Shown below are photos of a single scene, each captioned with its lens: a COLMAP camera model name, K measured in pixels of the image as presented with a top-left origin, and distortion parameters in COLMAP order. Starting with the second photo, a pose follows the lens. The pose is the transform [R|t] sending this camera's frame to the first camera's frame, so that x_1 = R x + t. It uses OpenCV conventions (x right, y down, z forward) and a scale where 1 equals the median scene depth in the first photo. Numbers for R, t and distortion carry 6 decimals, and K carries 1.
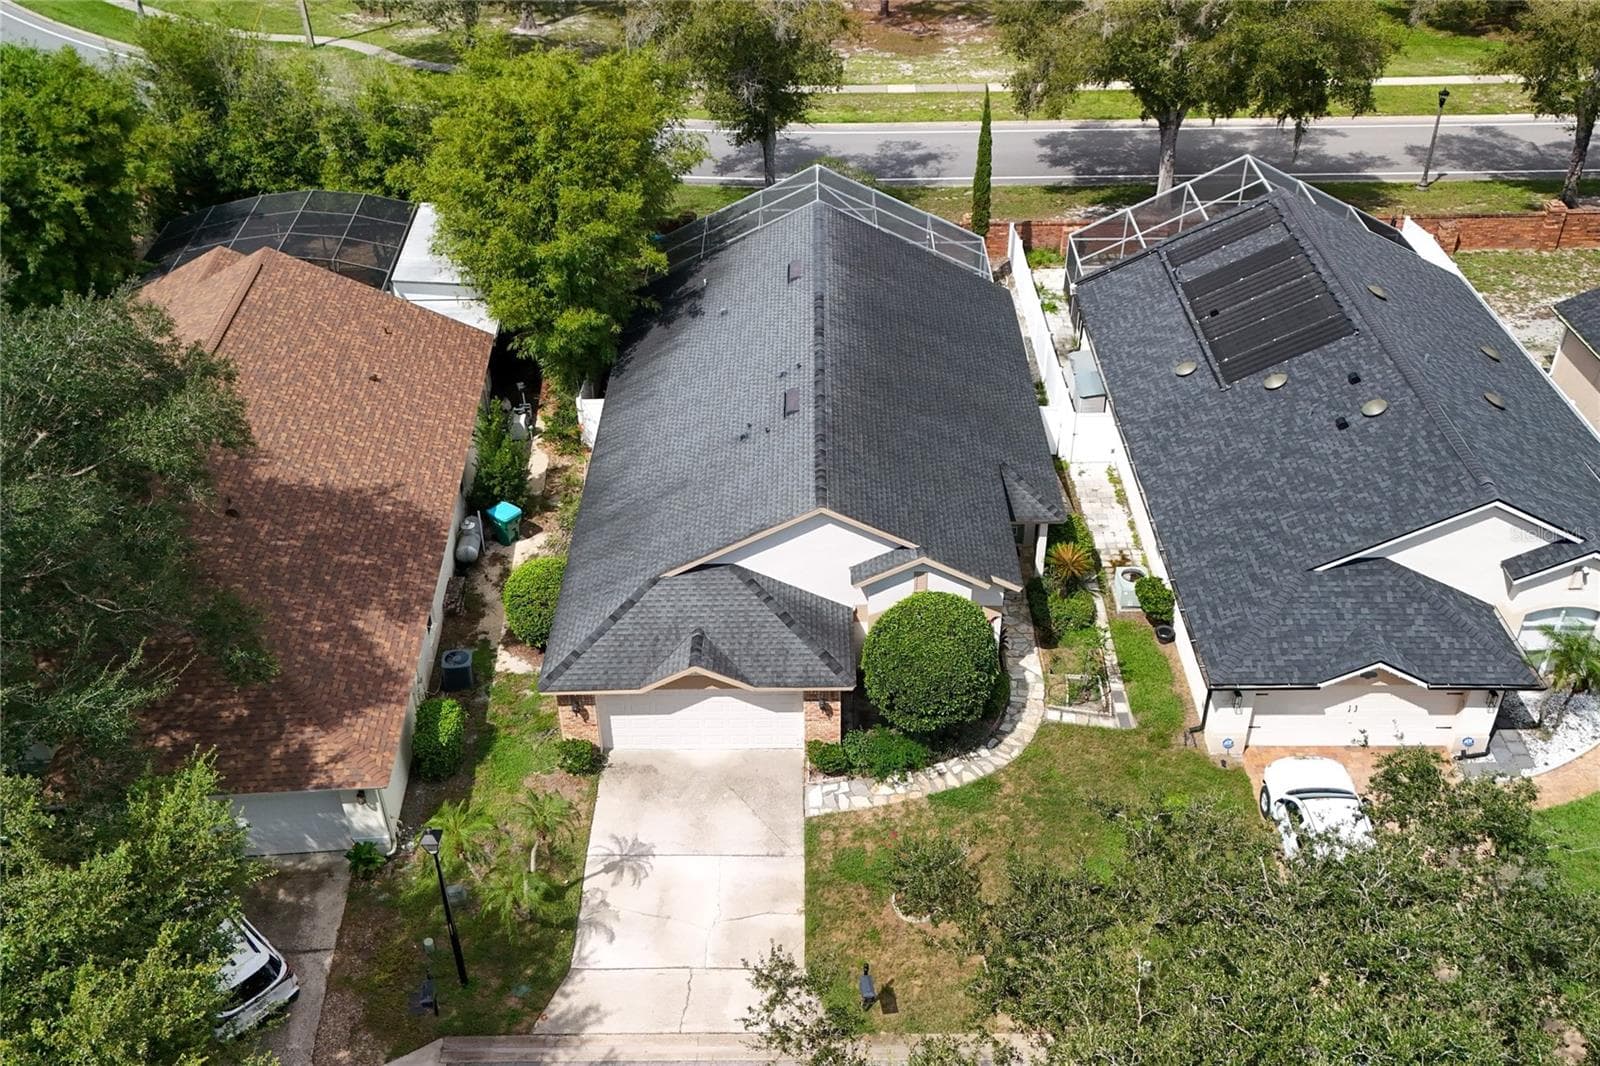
lens RADIAL K [[1443.3, 0, 790.5], [0, 1443.3, 529.4], [0, 0, 1]] dist [0.153901, -0.213487]
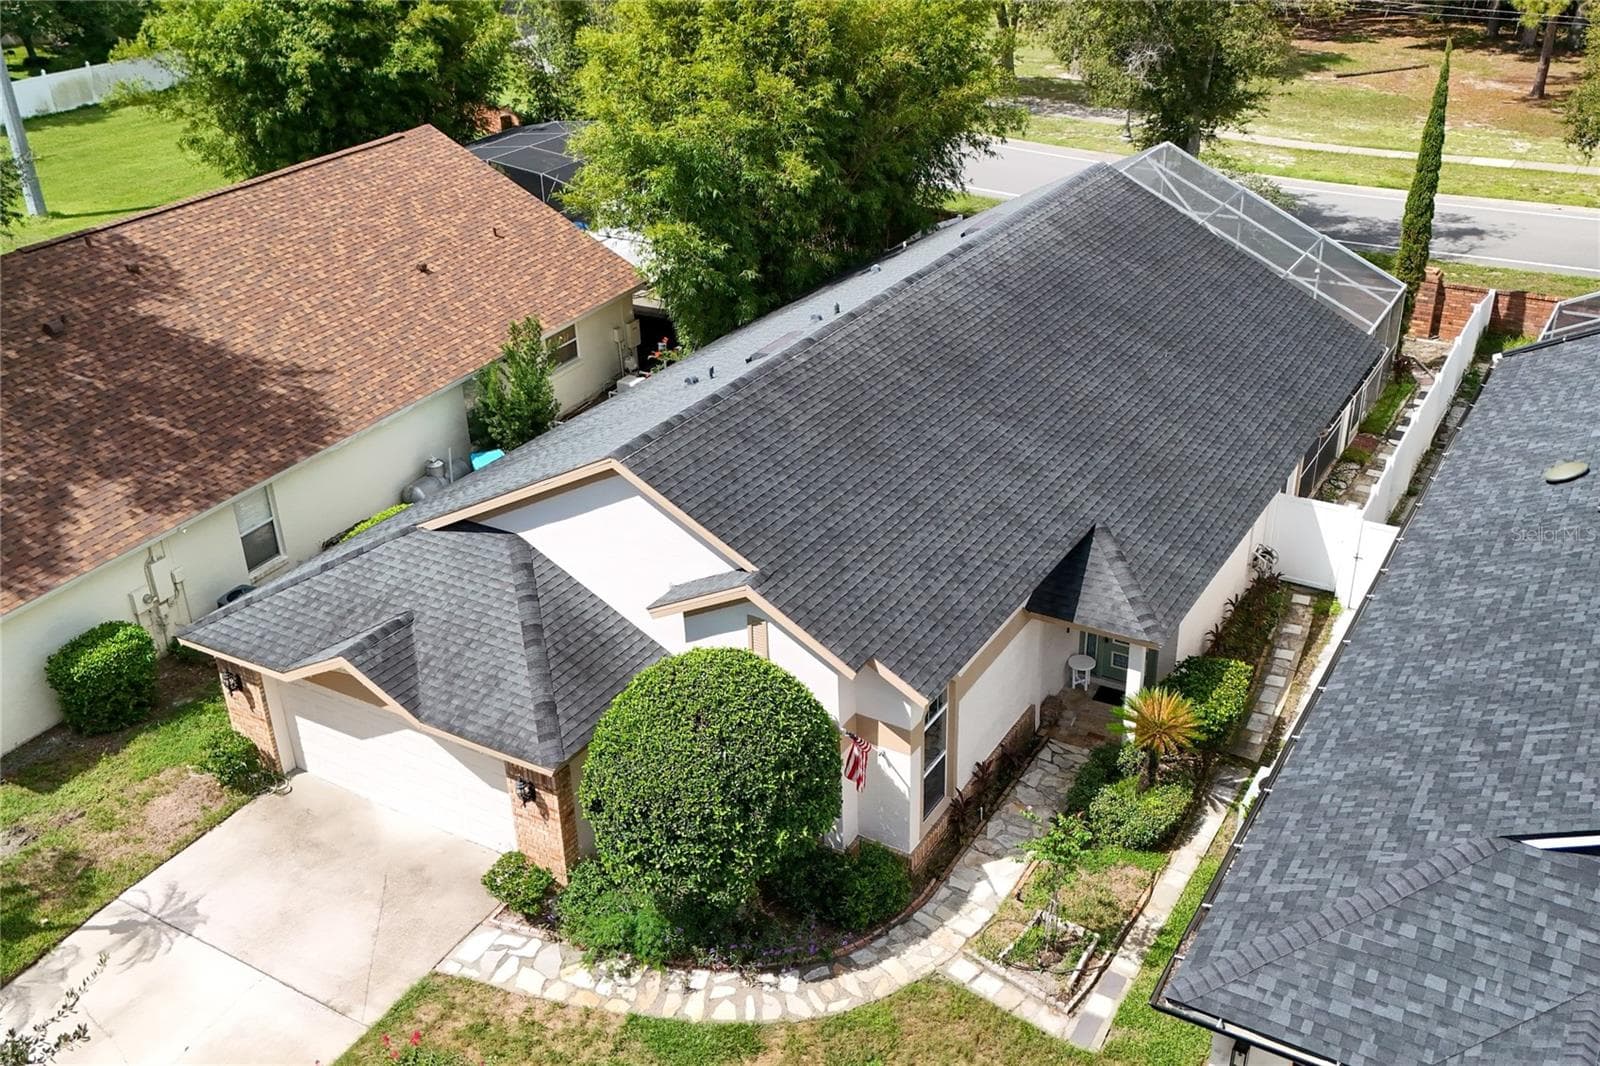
lens RADIAL K [[1476.2, 0, 800.0], [0, 1476.2, 533.0], [0, 0, 1]] dist [0.053638, 0.002042]
pose [[0.859912, 0.225918, -0.457725, 0.332531], [-0.280887, 0.958177, -0.054768, 0.022876], [0.426209, 0.175664, 0.887405, 0.466588]]
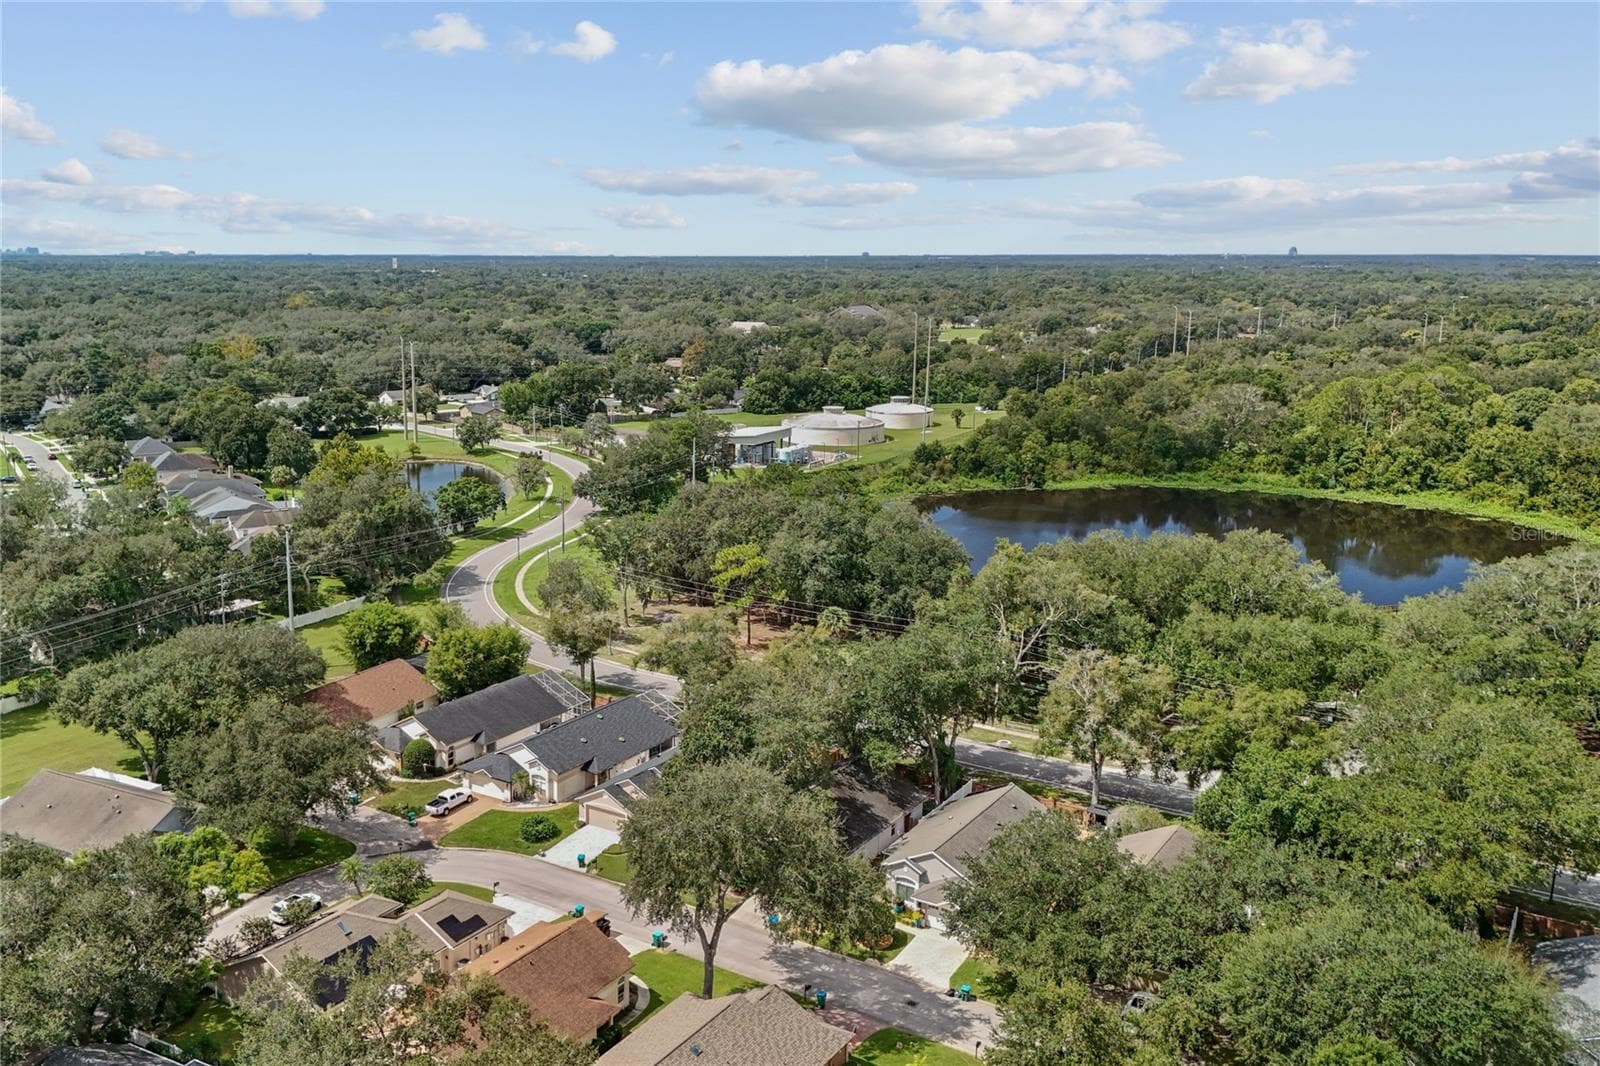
lens RADIAL K [[1401.7, 0, 719.9], [0, 1401.7, 531.9], [0, 0, 1]] dist [0.117903, -0.196097]
pose [[0.833046, 0.121515, -0.539693, 2.926515], [-0.325597, 0.896403, -0.300746, 0.449718], [0.447238, 0.426257, 0.786310, -2.156818]]
